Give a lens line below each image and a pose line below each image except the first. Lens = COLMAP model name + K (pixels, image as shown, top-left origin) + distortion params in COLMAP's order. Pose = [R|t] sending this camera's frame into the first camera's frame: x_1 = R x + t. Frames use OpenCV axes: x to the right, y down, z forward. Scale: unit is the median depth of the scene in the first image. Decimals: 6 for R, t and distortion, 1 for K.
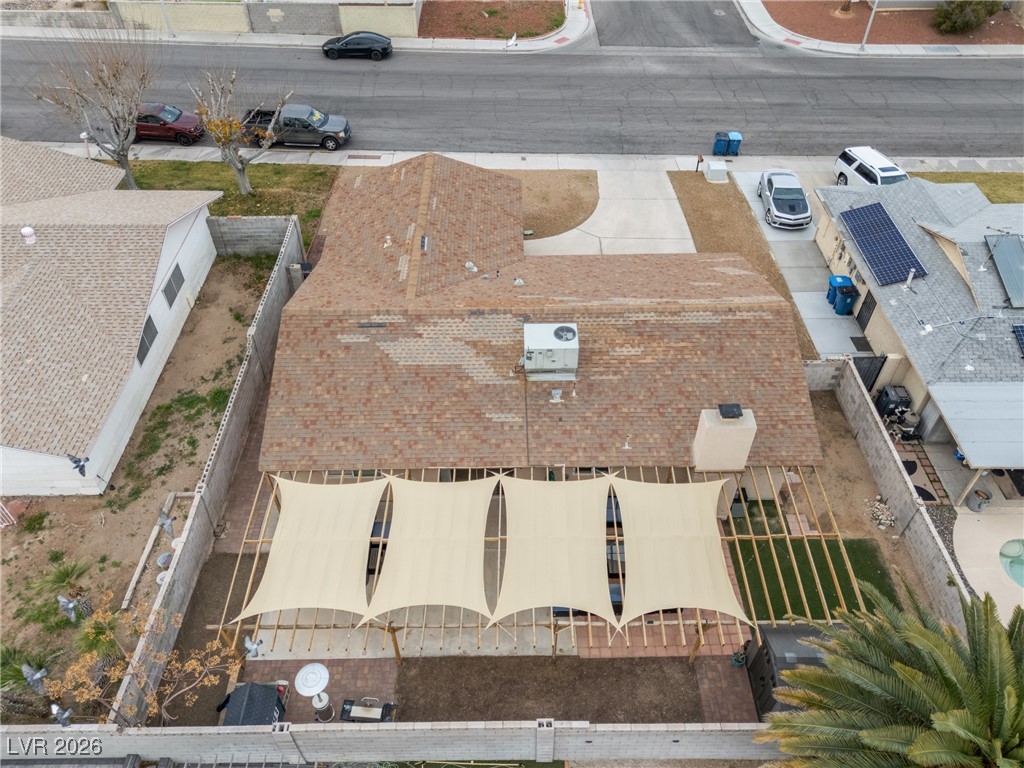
lens RADIAL K [[737.6, 0, 512.0], [0, 737.6, 384.0], [0, 0, 1]] dist [0.076383, -0.061060]
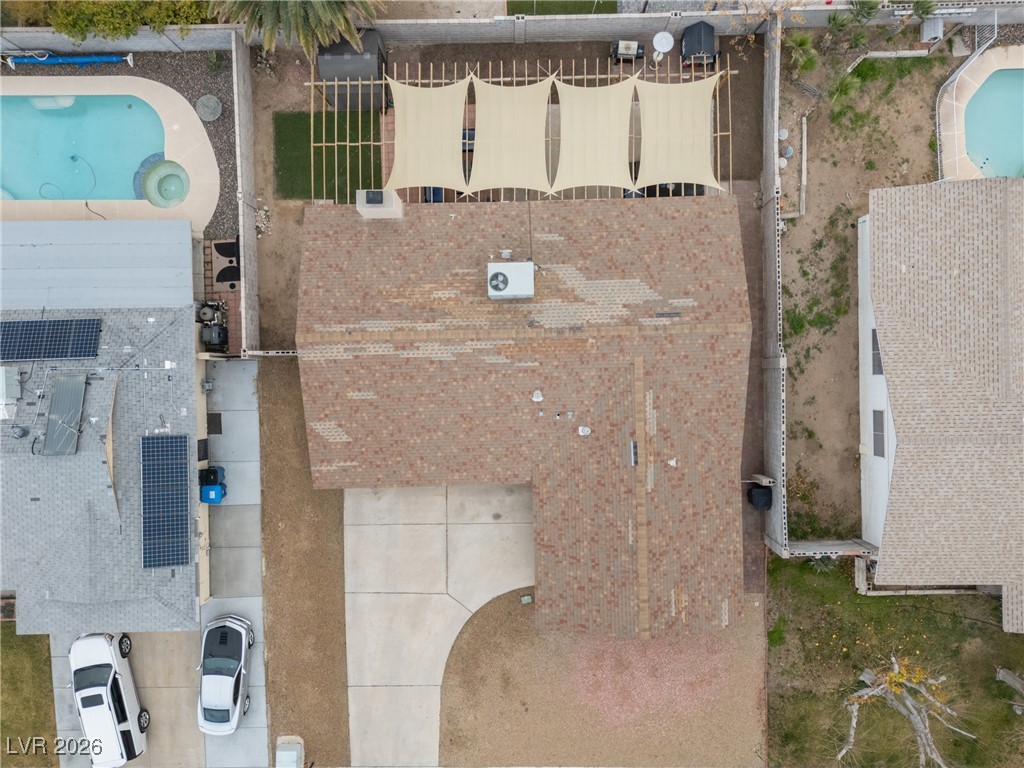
lens RADIAL K [[737.6, 0, 512.0], [0, 737.6, 384.0], [0, 0, 1]] dist [0.076383, -0.061060]
pose [[-0.999822, 0.011817, 0.014735, 0.033761], [0.001836, -0.715630, 0.698478, -0.940970], [0.018798, 0.698380, 0.715480, 0.260243]]
